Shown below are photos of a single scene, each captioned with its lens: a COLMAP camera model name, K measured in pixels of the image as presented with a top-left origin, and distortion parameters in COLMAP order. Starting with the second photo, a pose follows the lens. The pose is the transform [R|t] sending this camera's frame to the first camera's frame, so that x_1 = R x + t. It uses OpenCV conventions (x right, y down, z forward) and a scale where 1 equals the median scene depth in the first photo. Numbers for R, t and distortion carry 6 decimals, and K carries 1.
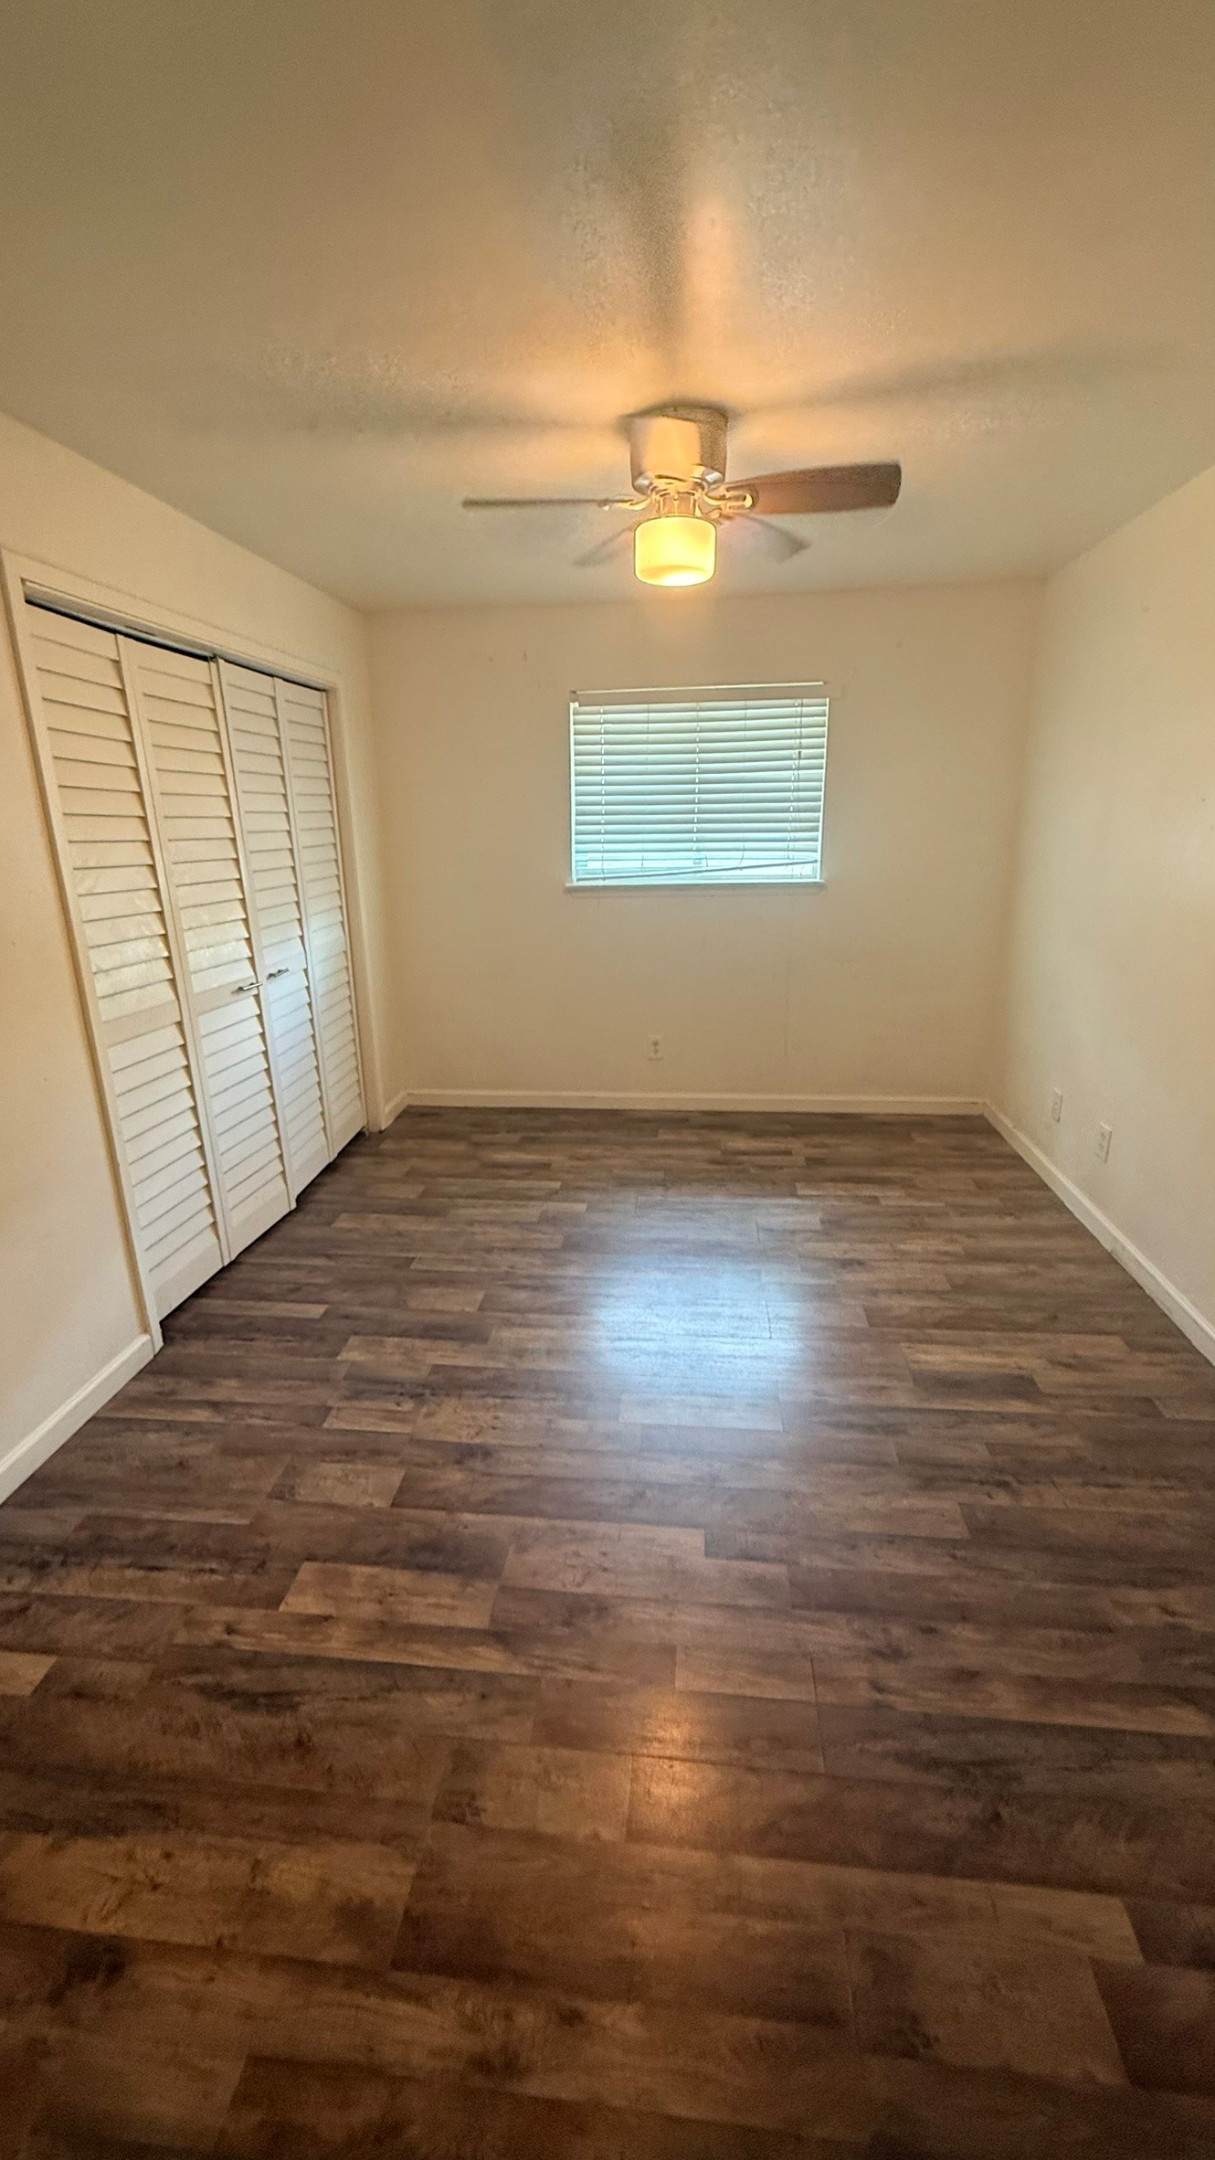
lens RADIAL K [[868.9, 0, 624.2], [0, 868.9, 1092.9], [0, 0, 1]] dist [0.004057, 0.000802]
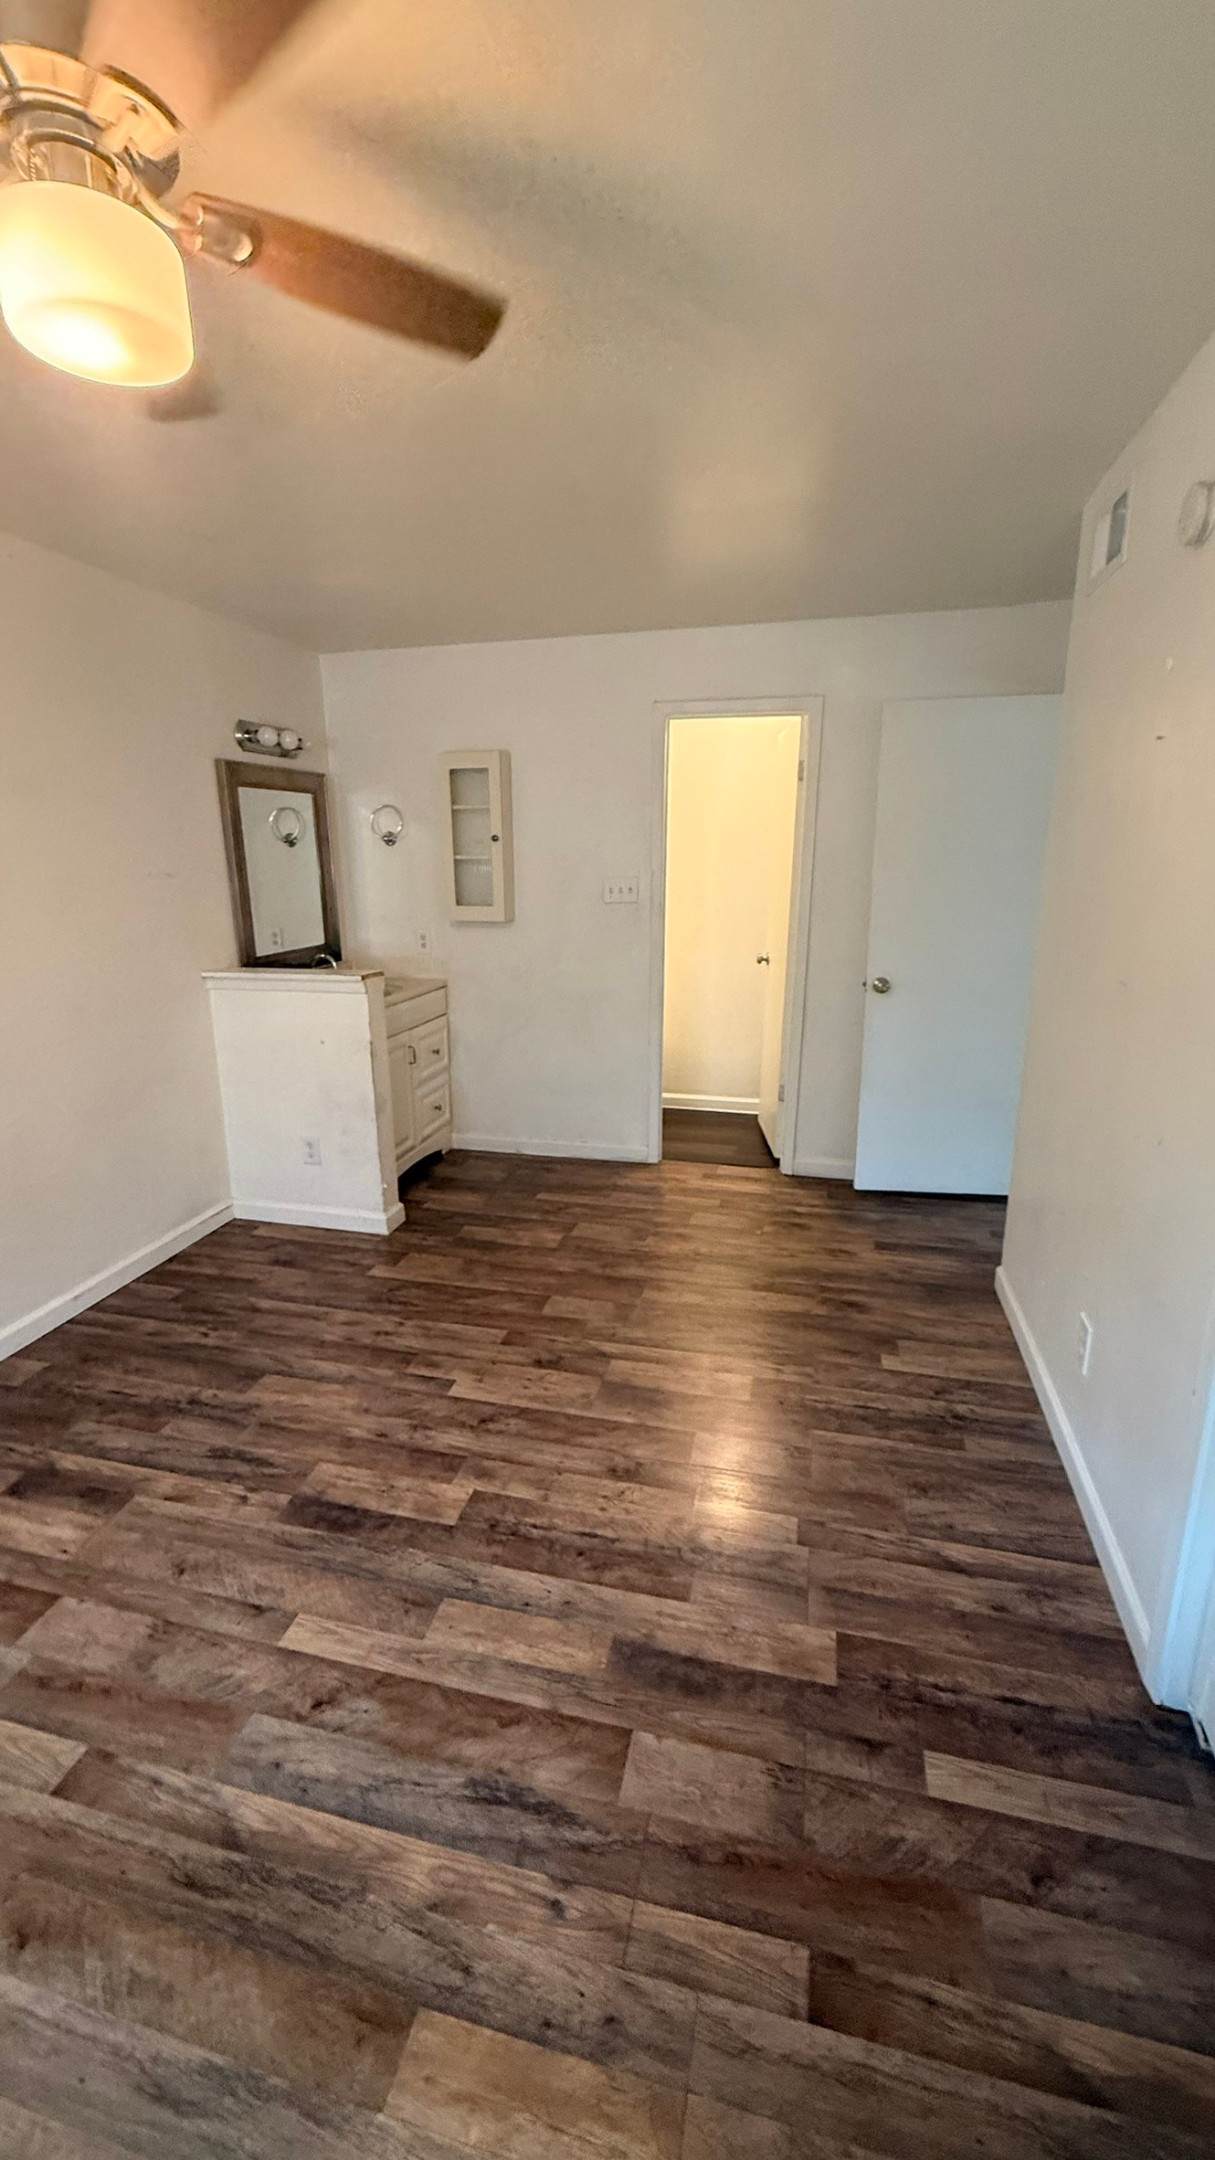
lens RADIAL K [[868.9, 0, 623.6], [0, 868.9, 1077.5], [0, 0, 1]] dist [0.004057, 0.000802]
pose [[-0.990631, -0.002288, 0.136549, -0.284472], [0.070651, 0.847076, 0.526755, -0.464321], [-0.116872, 0.531467, -0.838978, 1.484390]]
